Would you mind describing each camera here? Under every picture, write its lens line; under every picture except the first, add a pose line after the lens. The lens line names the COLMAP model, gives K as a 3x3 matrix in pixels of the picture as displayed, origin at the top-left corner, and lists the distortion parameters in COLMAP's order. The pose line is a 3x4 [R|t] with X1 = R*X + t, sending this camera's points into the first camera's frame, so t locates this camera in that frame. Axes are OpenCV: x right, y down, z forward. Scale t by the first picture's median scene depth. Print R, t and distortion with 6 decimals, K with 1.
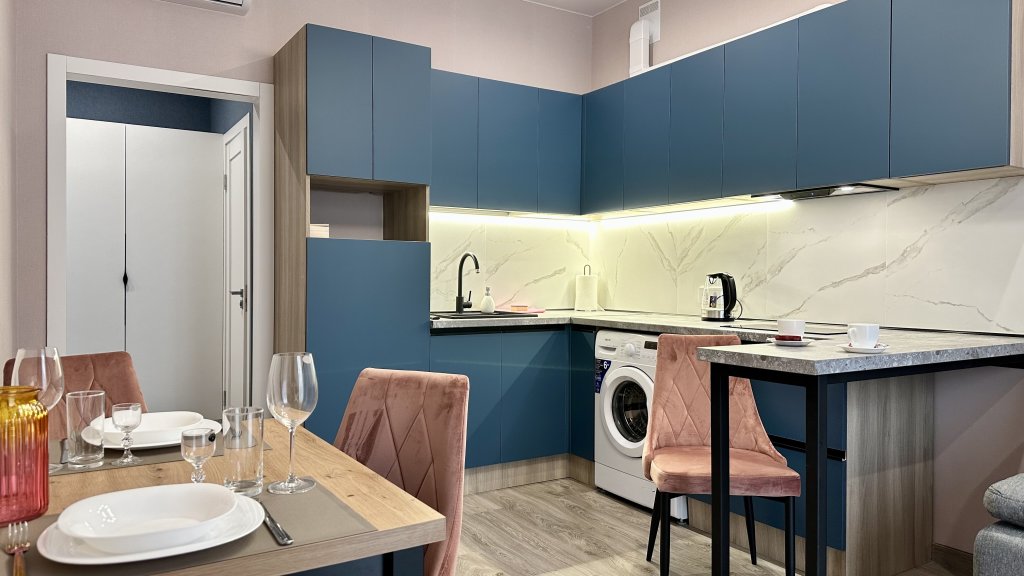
lens RADIAL K [[705.8, 0, 560.5], [0, 705.8, 283.3], [0, 0, 1]] dist [0.000706, -0.002496]
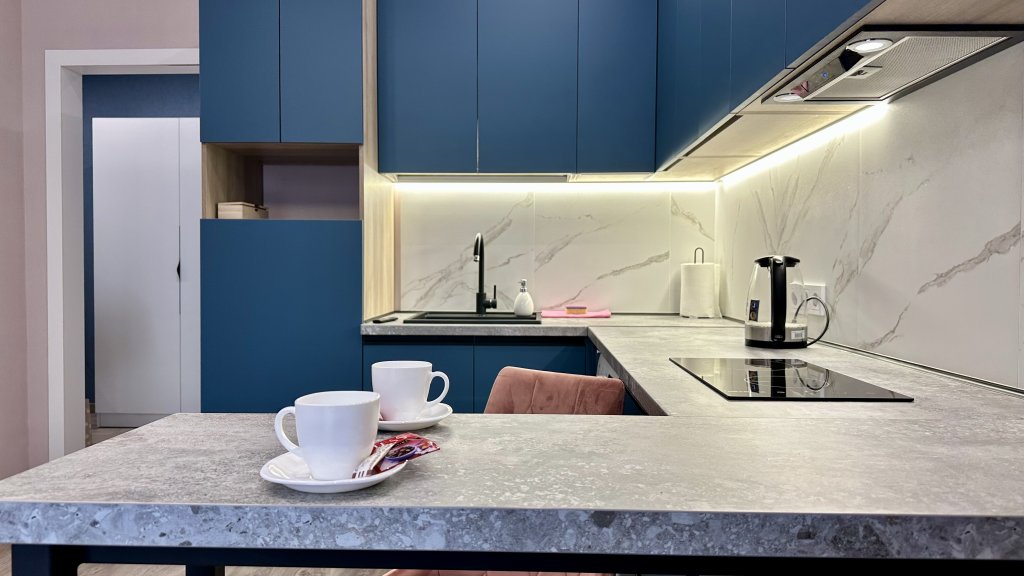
lens RADIAL K [[747.1, 0, 552.0], [0, 747.1, 274.4], [0, 0, 1]] dist [-0.010256, -0.001787]
pose [[0.823362, 0.002432, -0.567511, 0.381753], [-0.003393, 0.999994, -0.000636, -0.000332], [0.567507, 0.002449, 0.823365, 0.409226]]
